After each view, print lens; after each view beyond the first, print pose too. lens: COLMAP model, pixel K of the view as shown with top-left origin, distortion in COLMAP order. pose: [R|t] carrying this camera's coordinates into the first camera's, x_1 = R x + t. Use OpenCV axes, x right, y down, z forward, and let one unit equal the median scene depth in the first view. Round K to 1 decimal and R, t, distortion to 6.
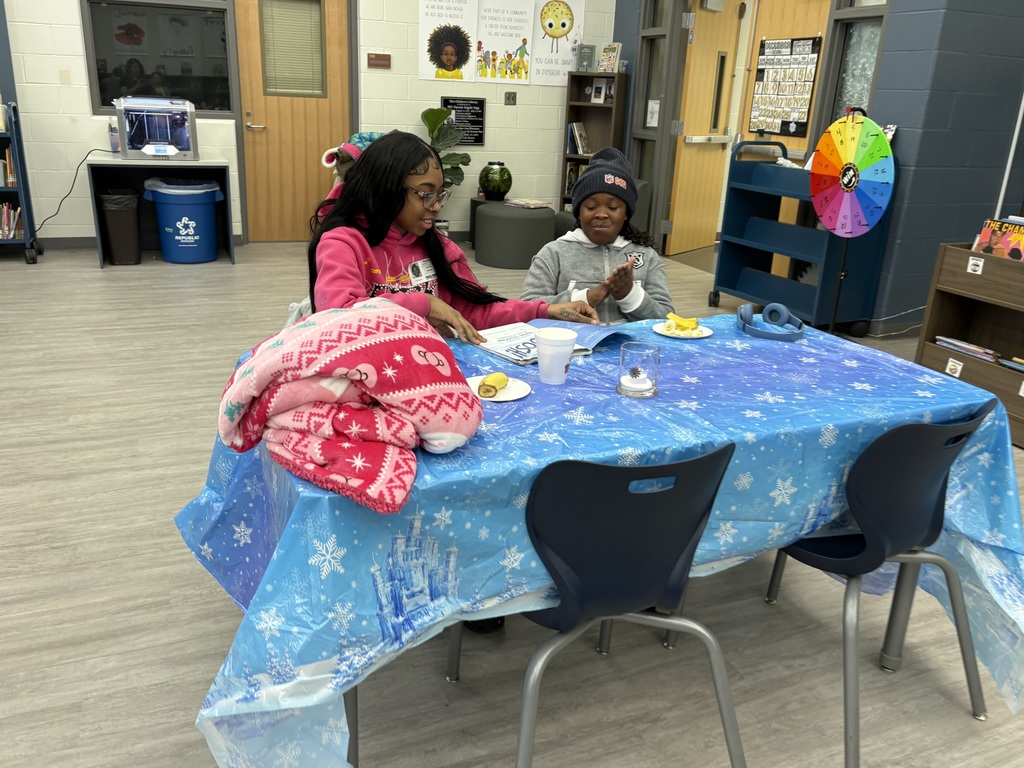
lens RADIAL K [[825.3, 0, 511.5], [0, 825.3, 380.4], [0, 0, 1]] dist [0.032849, -0.041046]
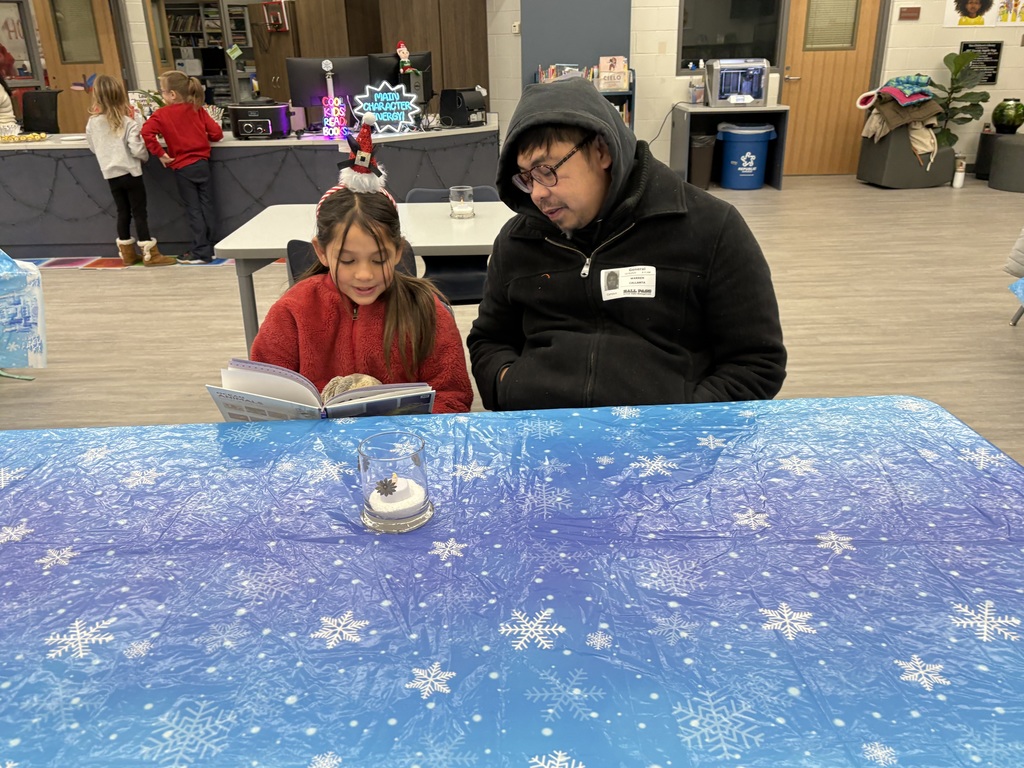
lens RADIAL K [[825.3, 0, 509.2], [0, 825.3, 388.8], [0, 0, 1]] dist [0.032849, -0.041046]
pose [[0.929558, 0.080481, -0.359784, -0.219537], [-0.061852, 0.996094, 0.063015, 0.096651], [0.363450, -0.036323, 0.930905, -0.300274]]
